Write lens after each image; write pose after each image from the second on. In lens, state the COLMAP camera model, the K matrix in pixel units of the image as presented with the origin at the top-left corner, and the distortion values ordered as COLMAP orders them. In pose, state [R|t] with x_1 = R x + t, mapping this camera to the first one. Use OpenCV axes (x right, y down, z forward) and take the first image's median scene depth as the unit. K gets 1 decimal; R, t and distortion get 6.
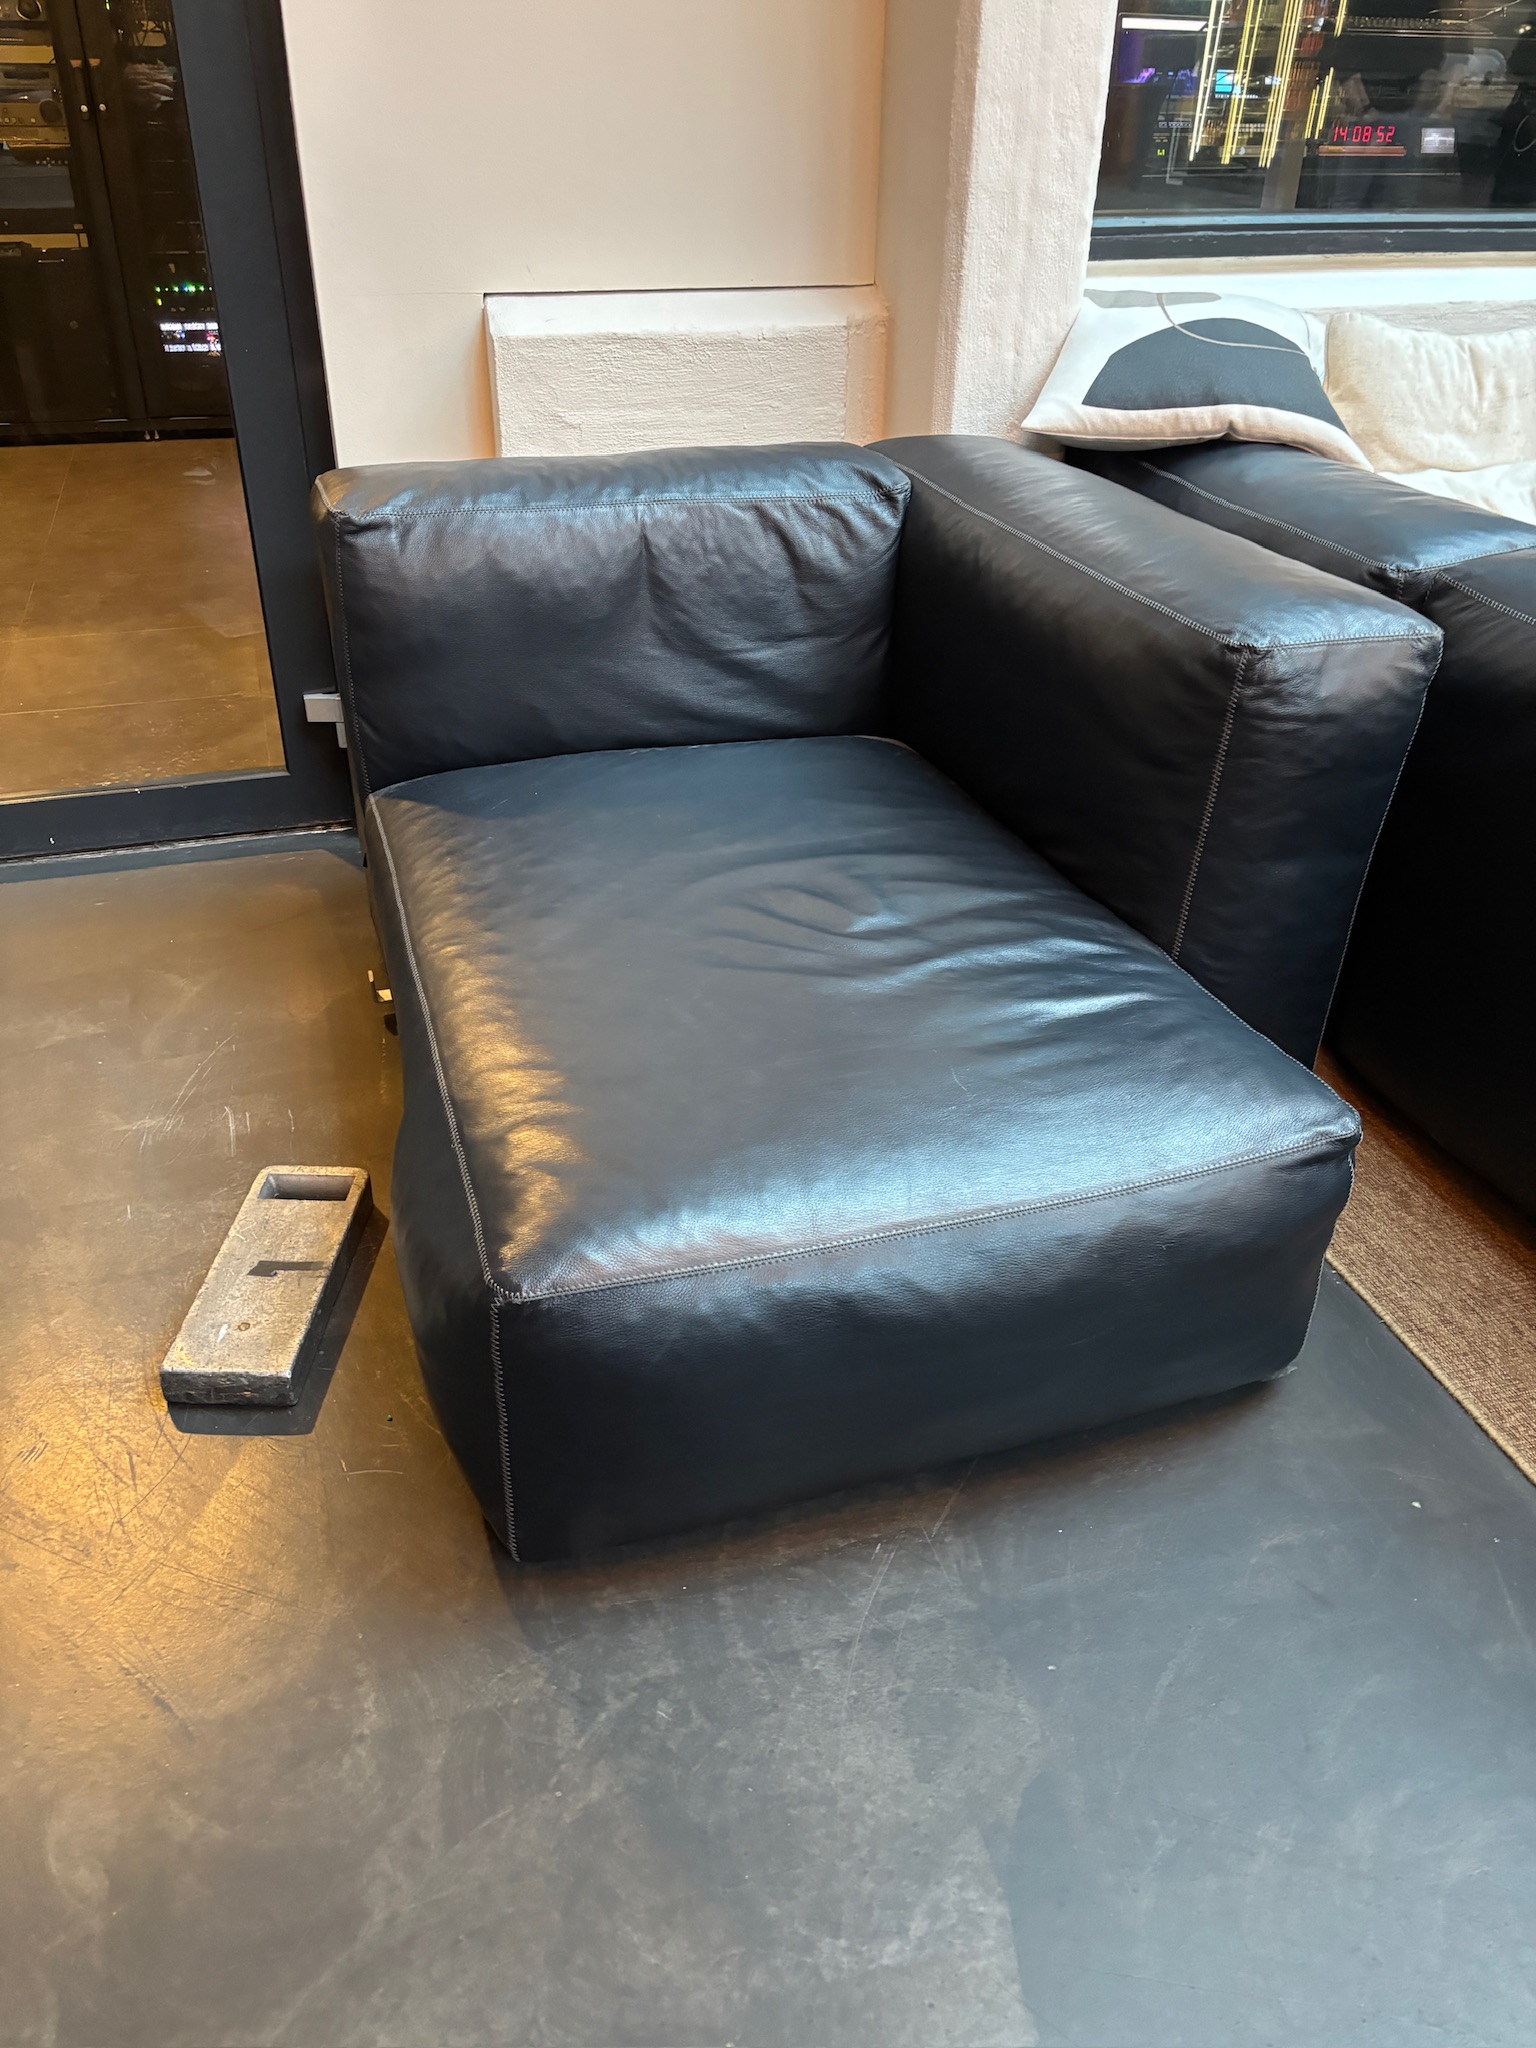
lens RADIAL K [[1509.4, 0, 768.0], [0, 1509.4, 1024.0], [0, 0, 1]] dist [0.002190, 0.046770]
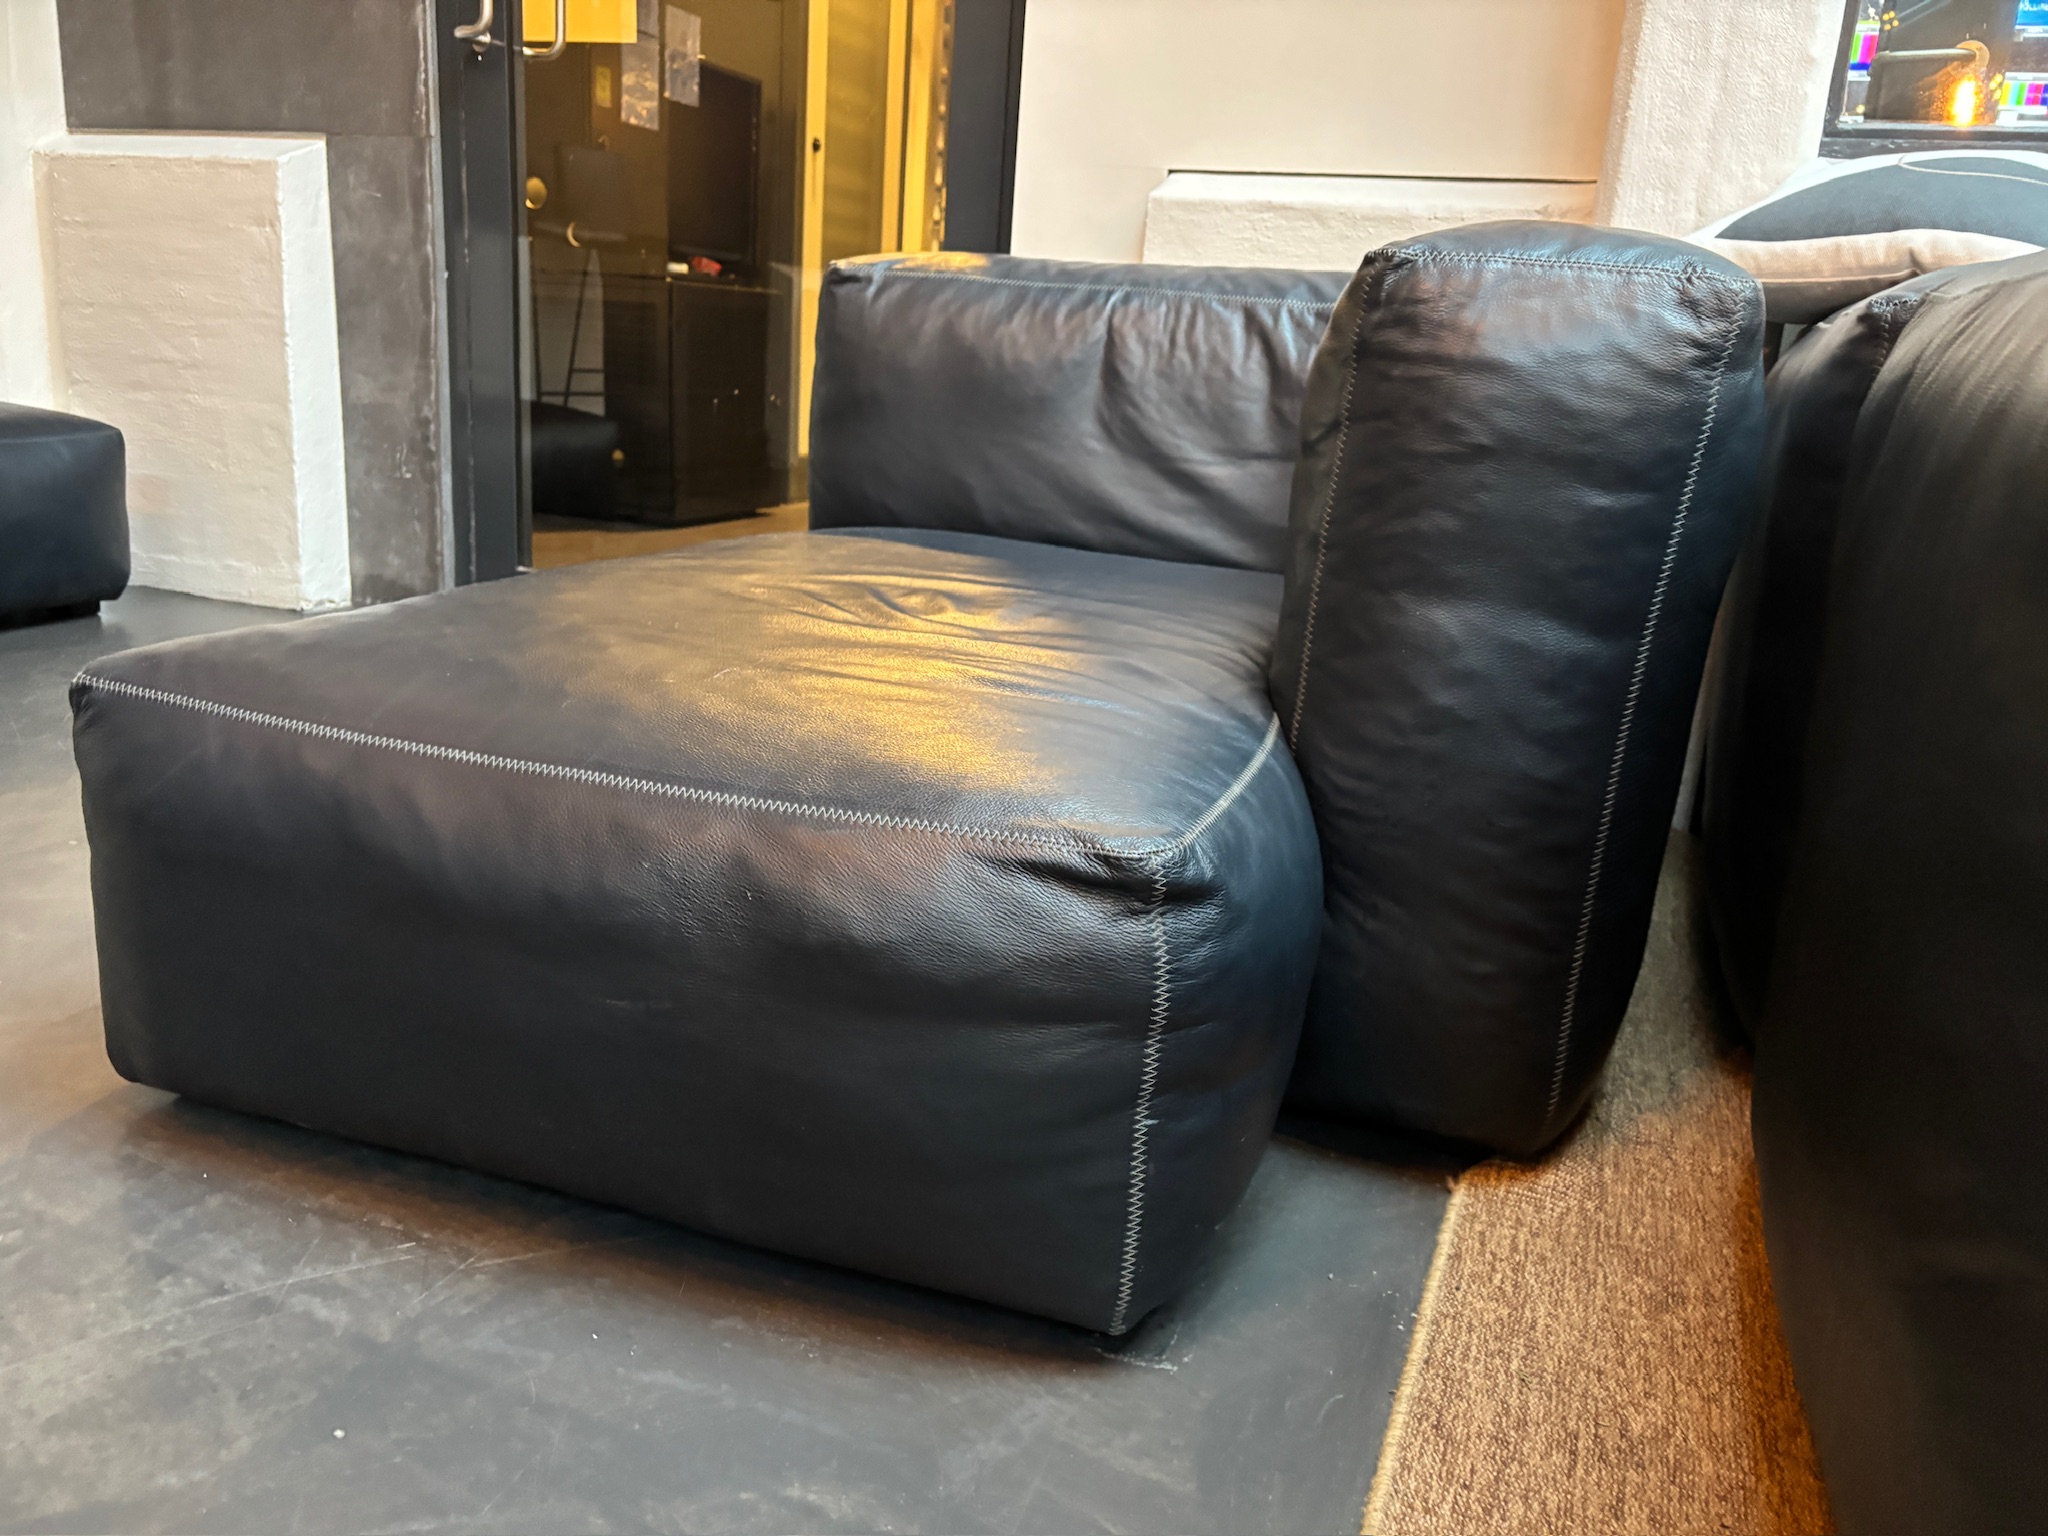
lens RADIAL K [[1545.4, 0, 1049.0], [0, 1545.4, 765.5], [0, 0, 1]] dist [0.034626, -0.029576]
pose [[0.797230, 0.198650, -0.570054, 0.468031], [-0.360175, 0.914340, -0.185085, 0.109847], [0.484456, 0.352874, 0.800488, 0.315330]]
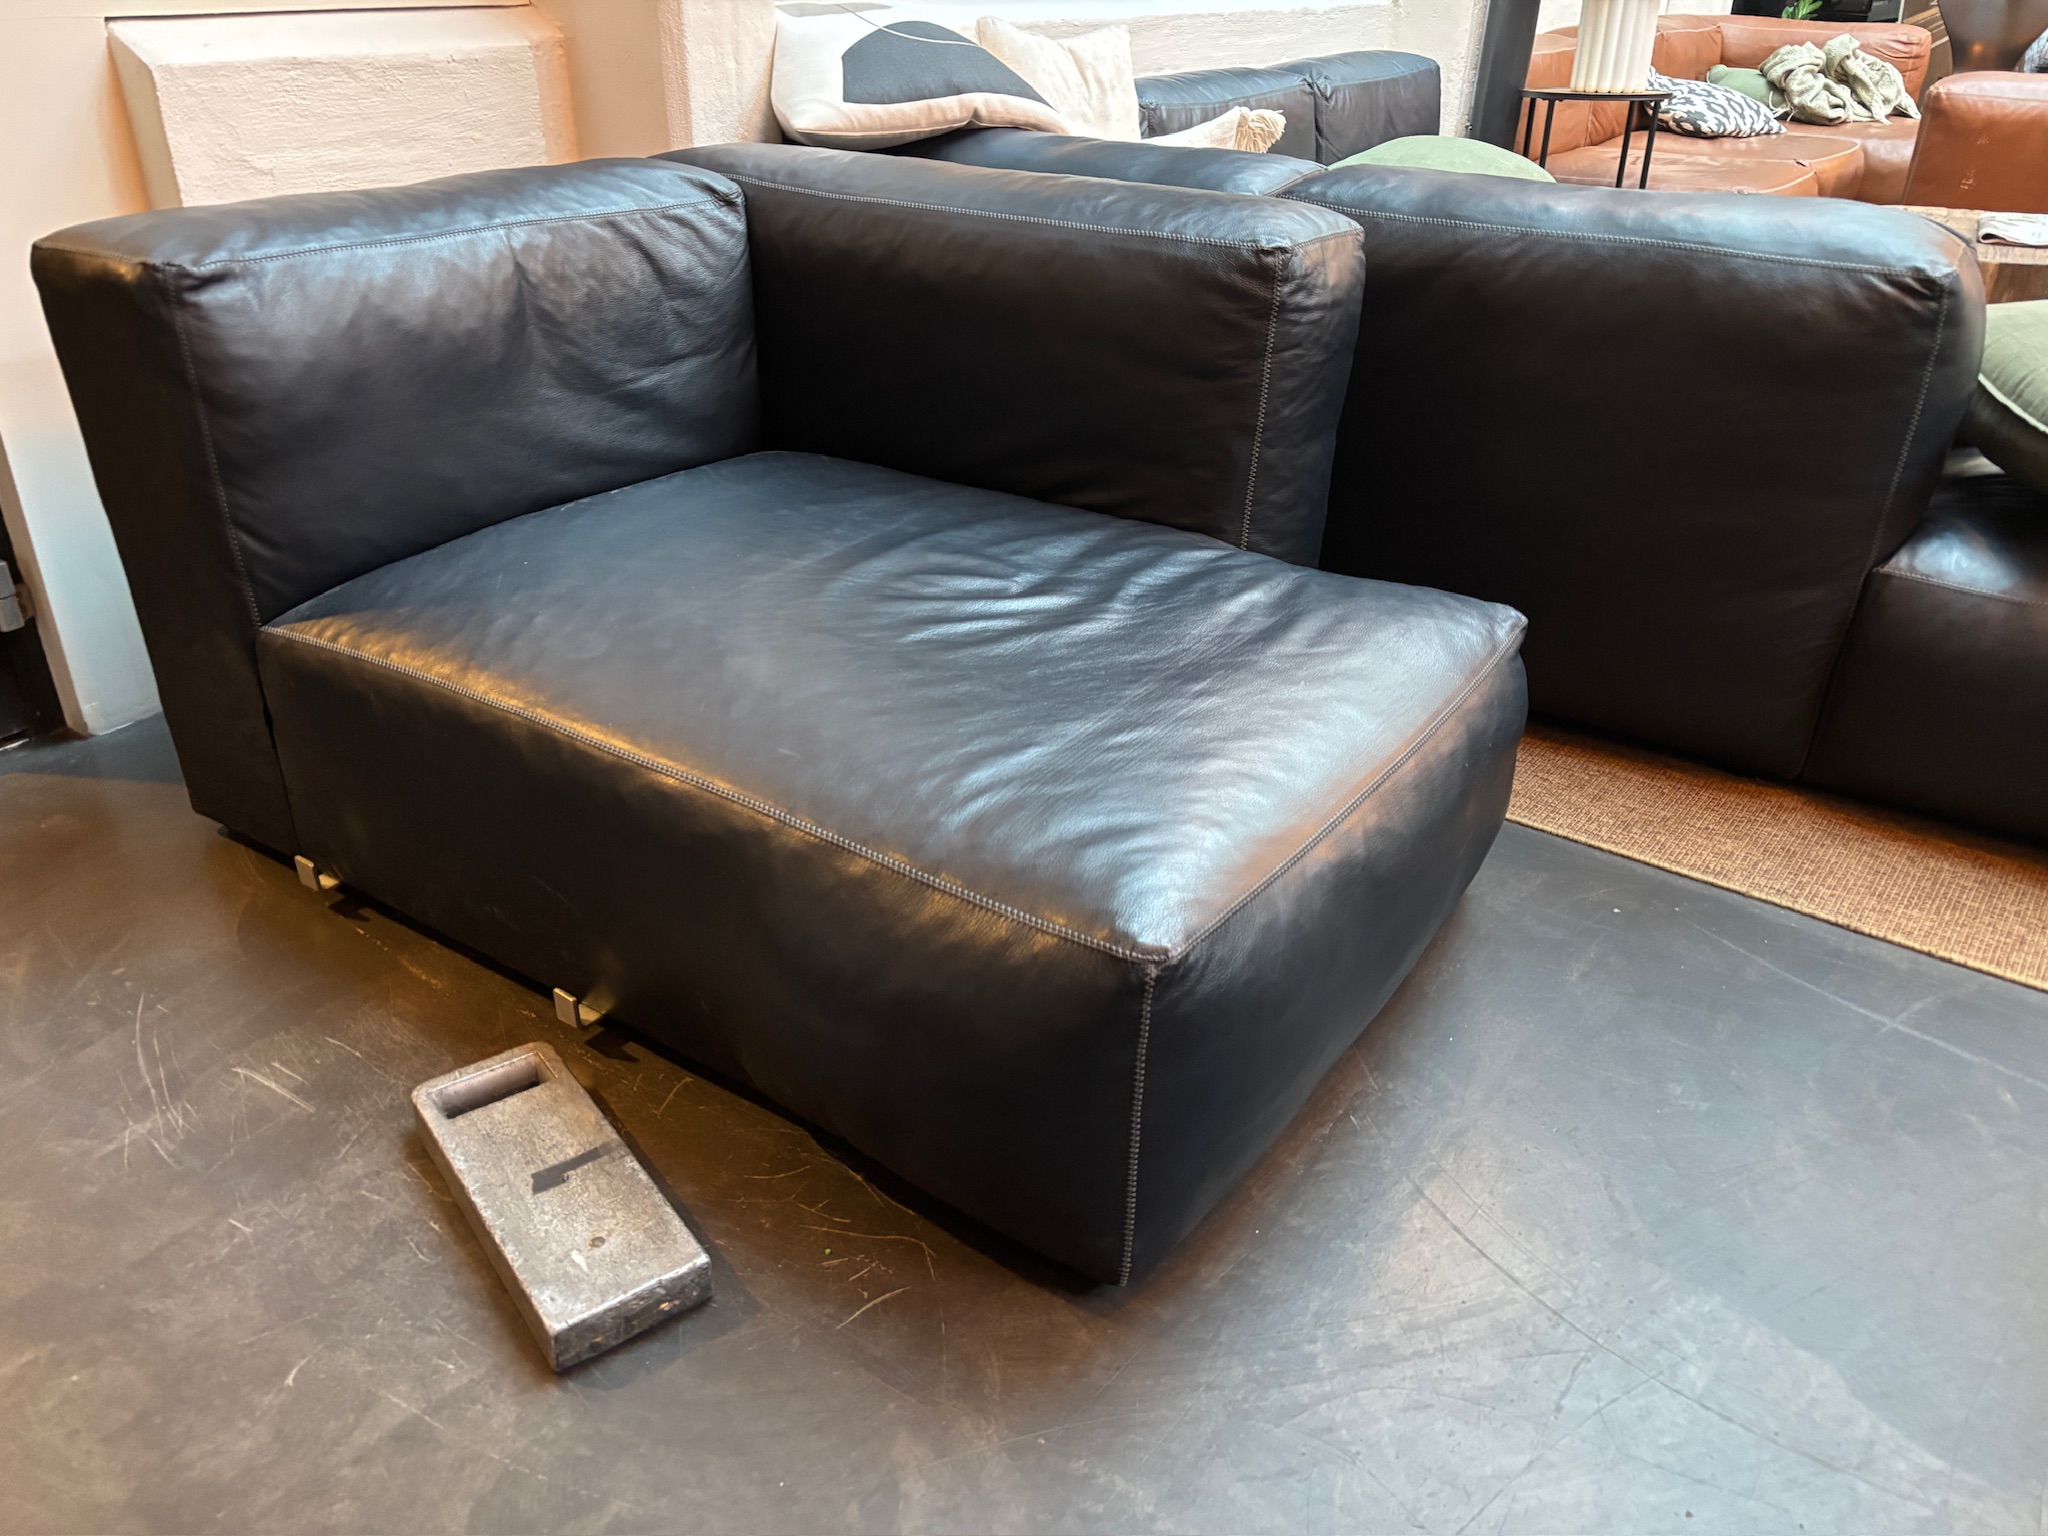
lens RADIAL K [[1509.4, 0, 1019.8], [0, 1509.4, 754.6], [0, 0, 1]] dist [0.002190, 0.046770]
pose [[0.792733, -0.288381, 0.537039, -0.392327], [0.313337, 0.948488, 0.046801, -0.004834], [-0.522872, 0.131173, 0.842258, 0.149051]]
